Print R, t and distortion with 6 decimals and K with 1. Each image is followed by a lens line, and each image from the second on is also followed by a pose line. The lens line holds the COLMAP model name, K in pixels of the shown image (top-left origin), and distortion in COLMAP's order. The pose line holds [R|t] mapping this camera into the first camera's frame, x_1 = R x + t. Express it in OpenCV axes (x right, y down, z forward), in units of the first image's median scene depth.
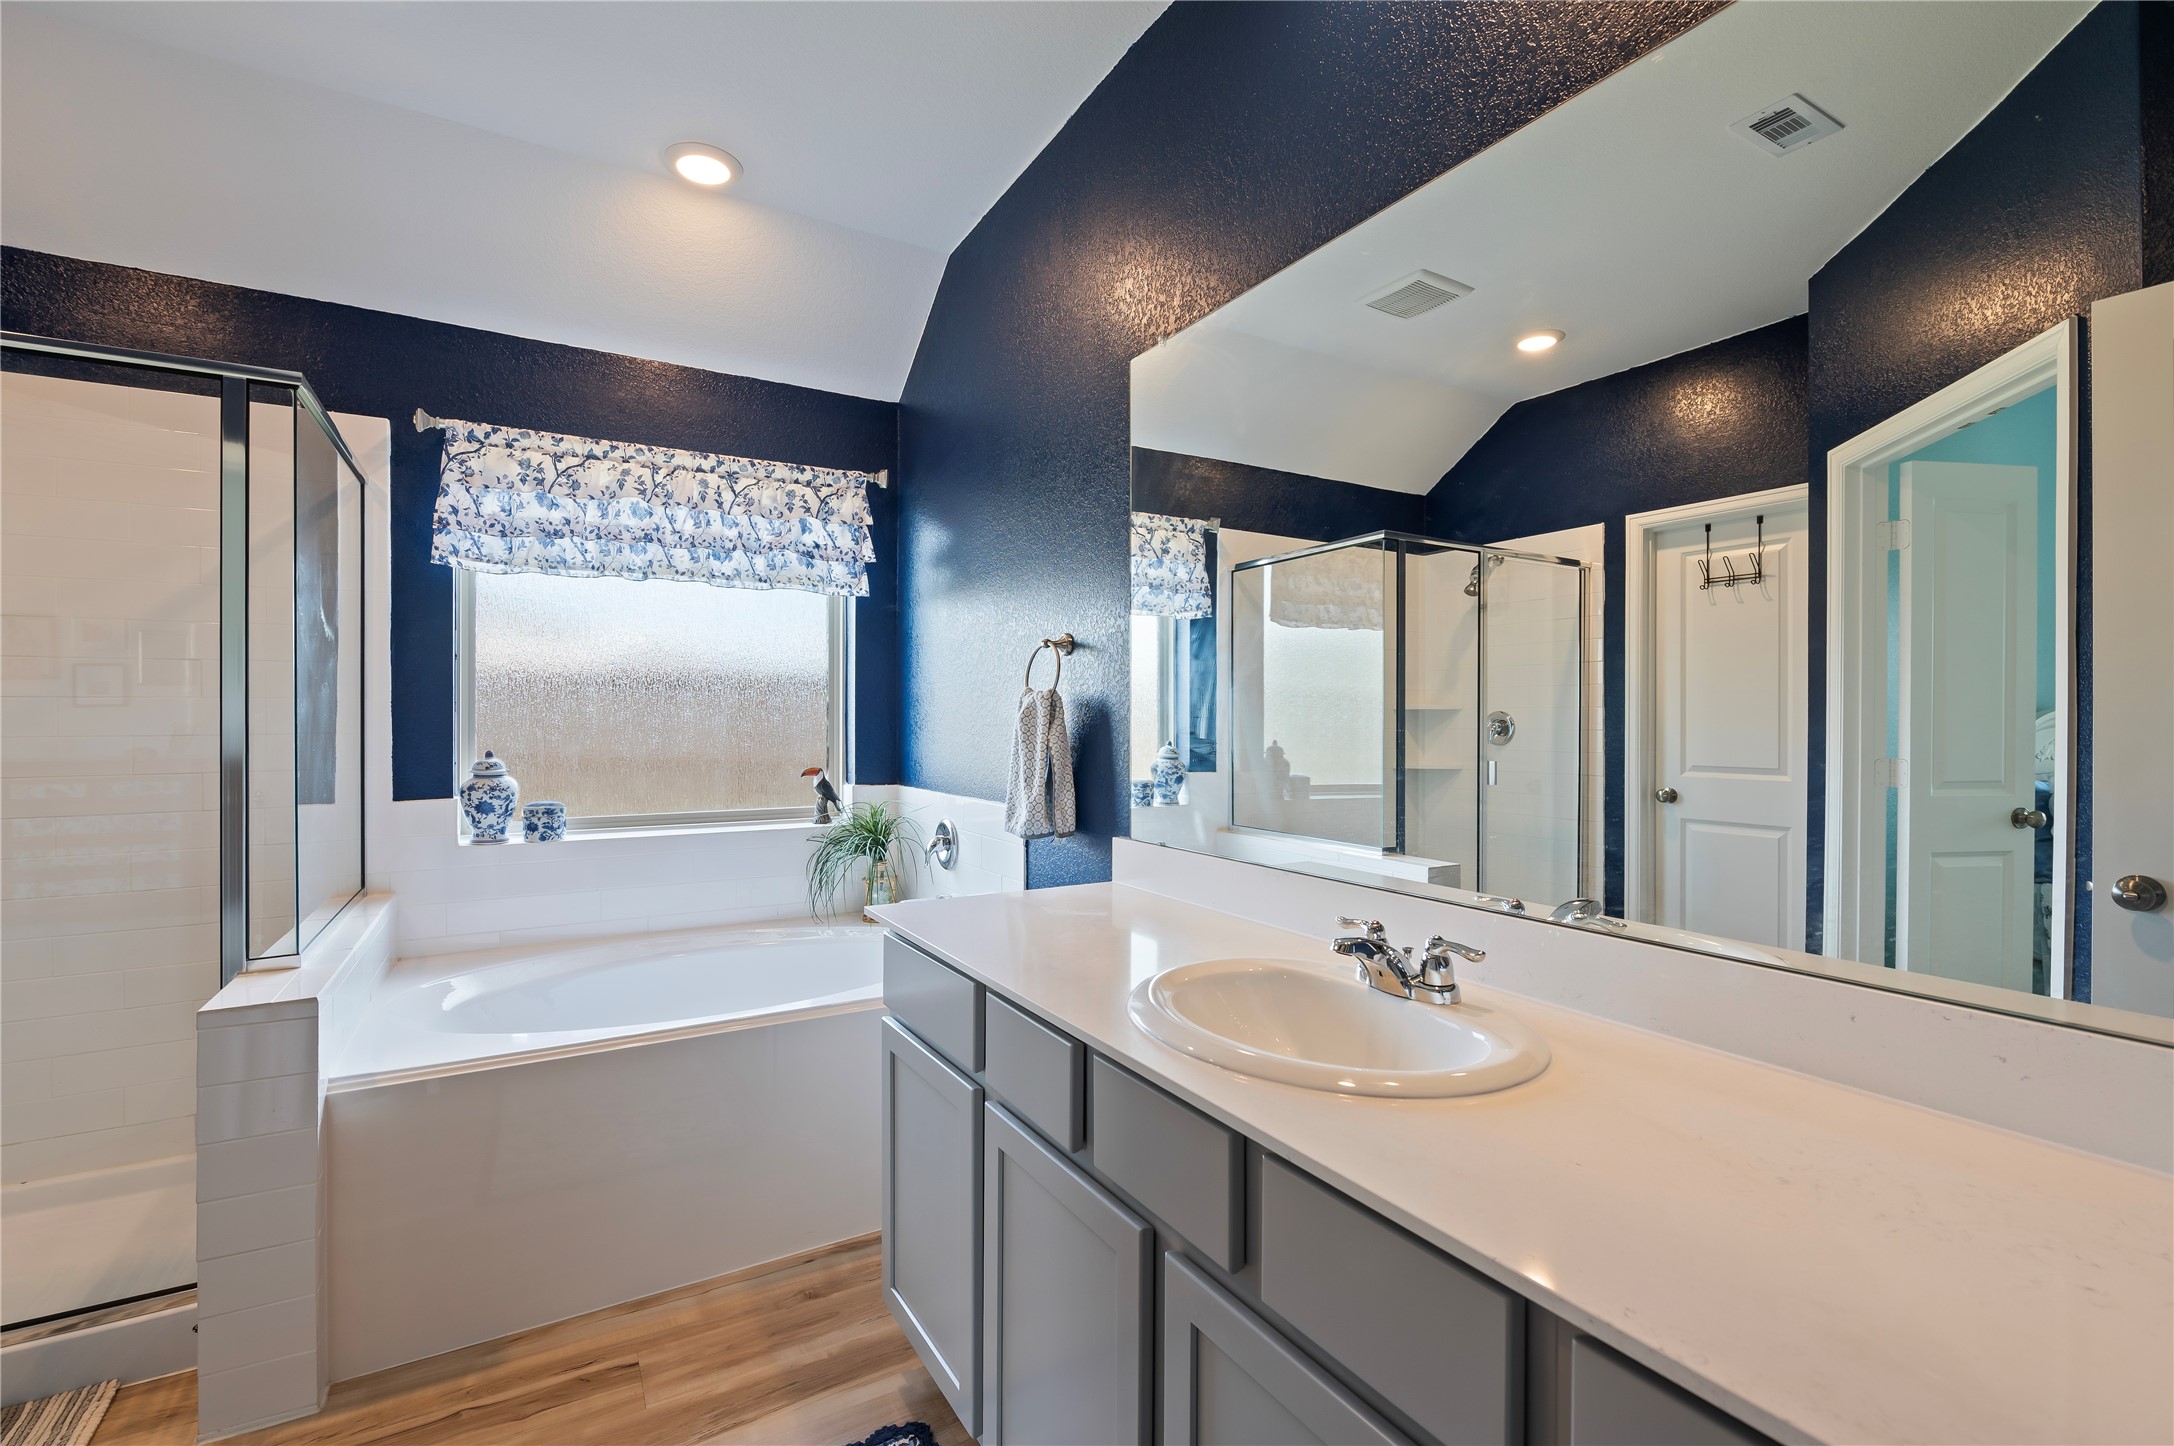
lens RADIAL K [[937.9, 0, 1065.8], [0, 937.9, 719.4], [0, 0, 1]] dist [-0.006607, -0.000005]
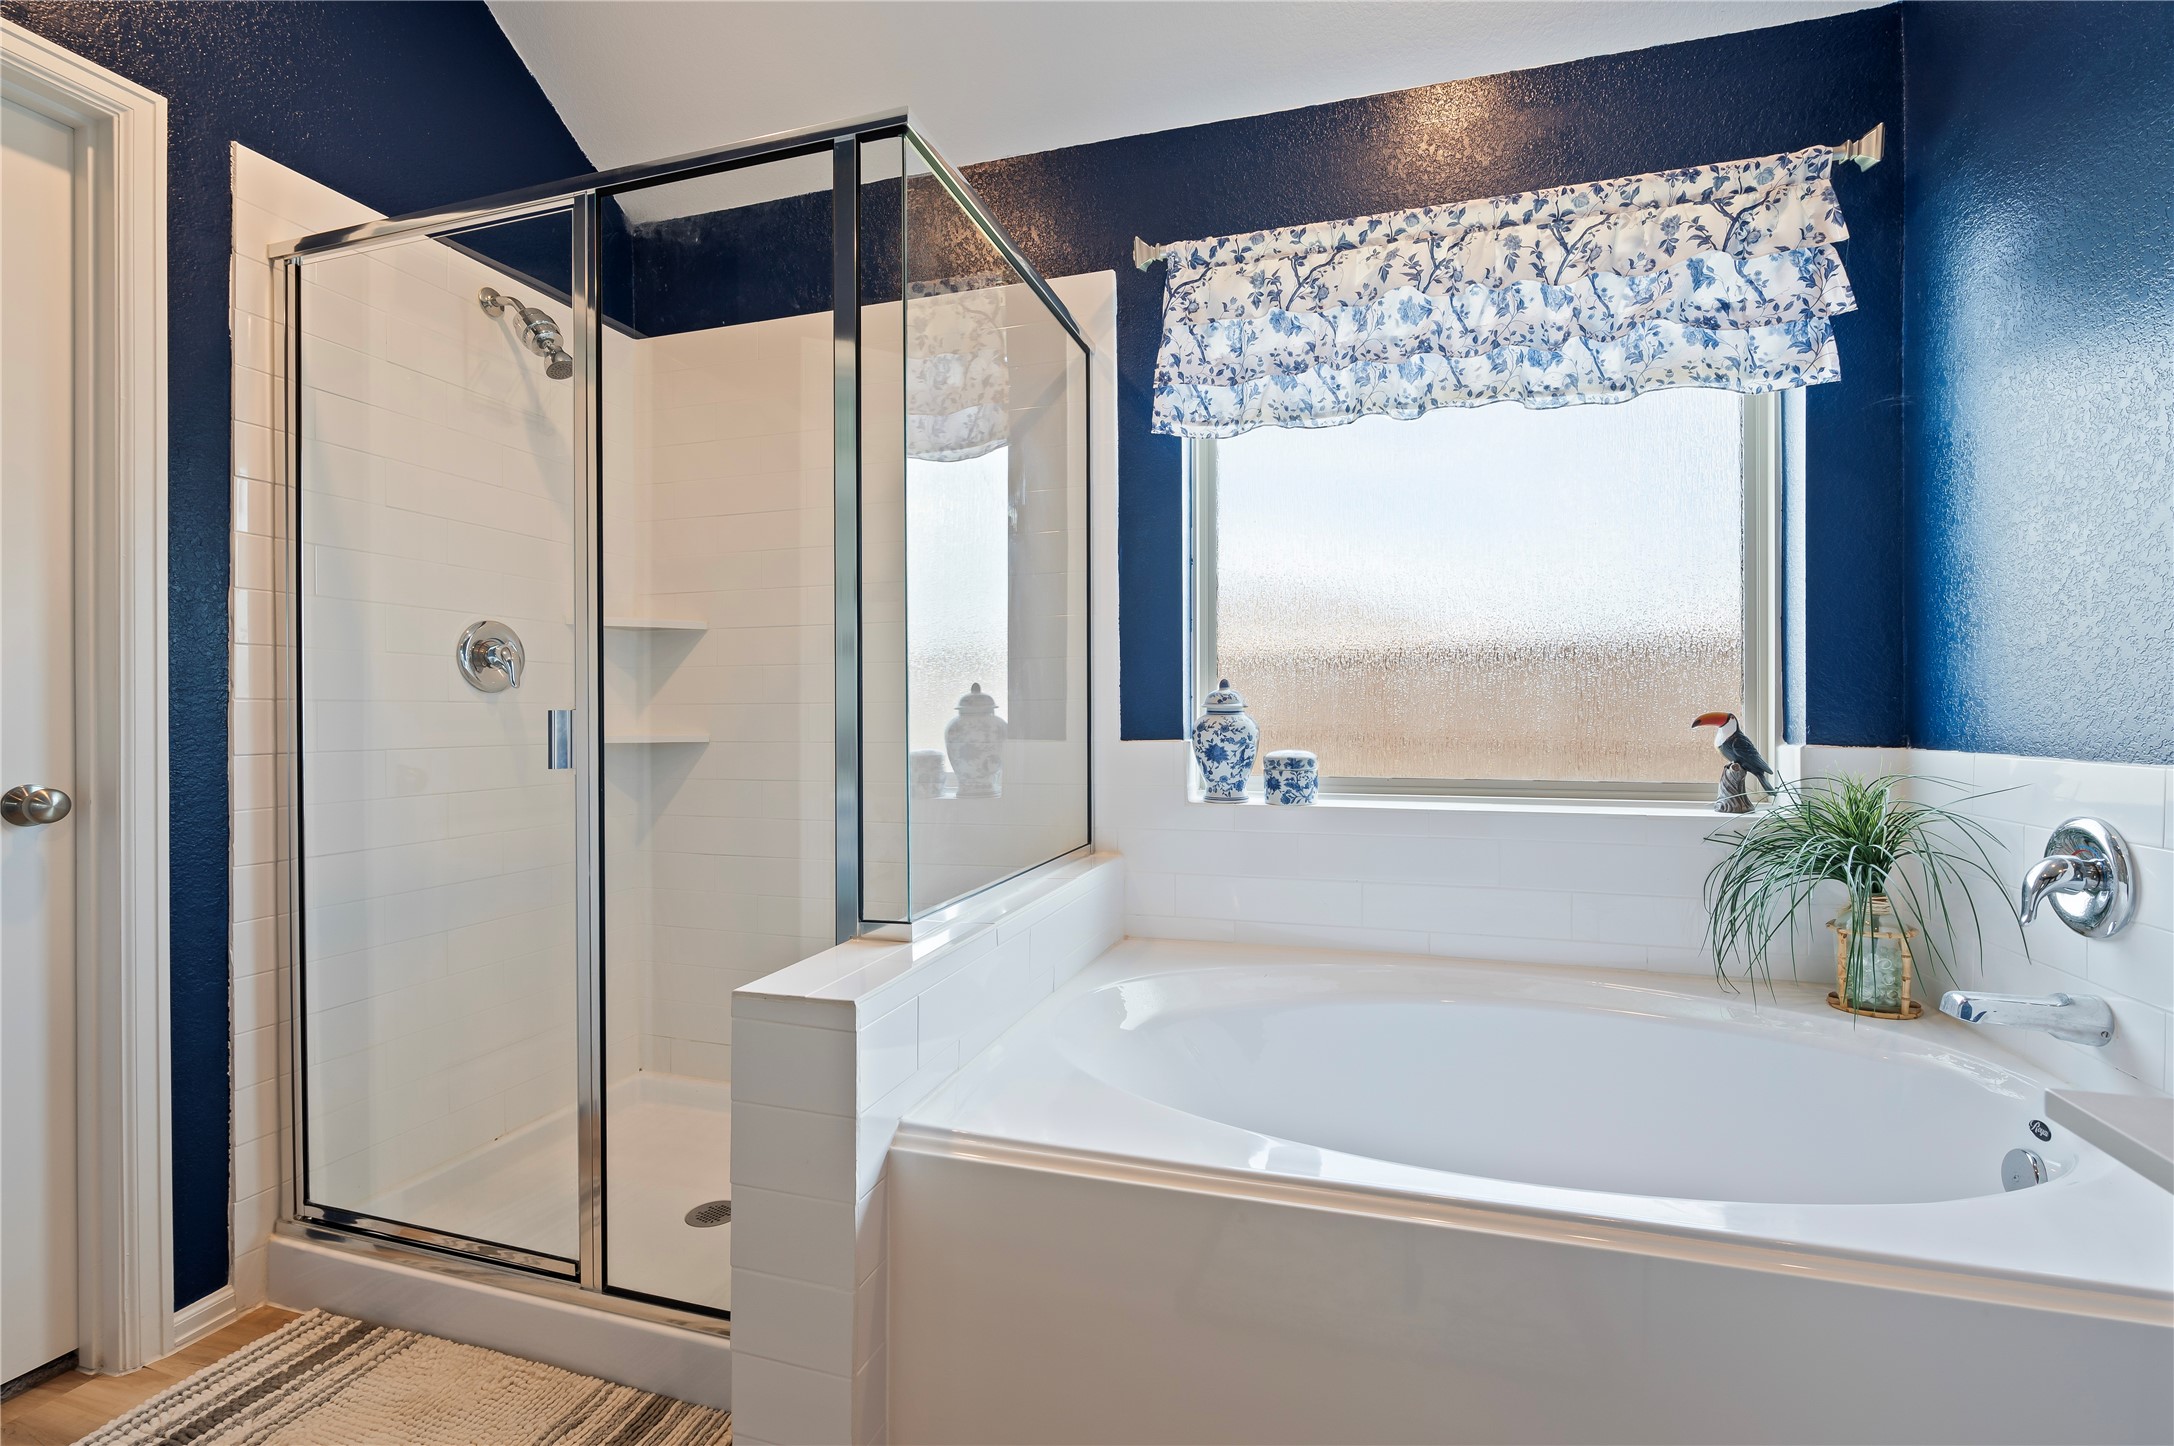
lens RADIAL K [[907.4, 0, 1111.6], [0, 907.4, 721.0], [0, 0, 1]] dist [-0.008938, 0.000000]
pose [[0.678405, 0.000780, -0.734688, -0.135010], [0.004304, 0.999978, 0.005037, 0.060903], [0.734675, -0.006579, 0.678387, 0.420602]]
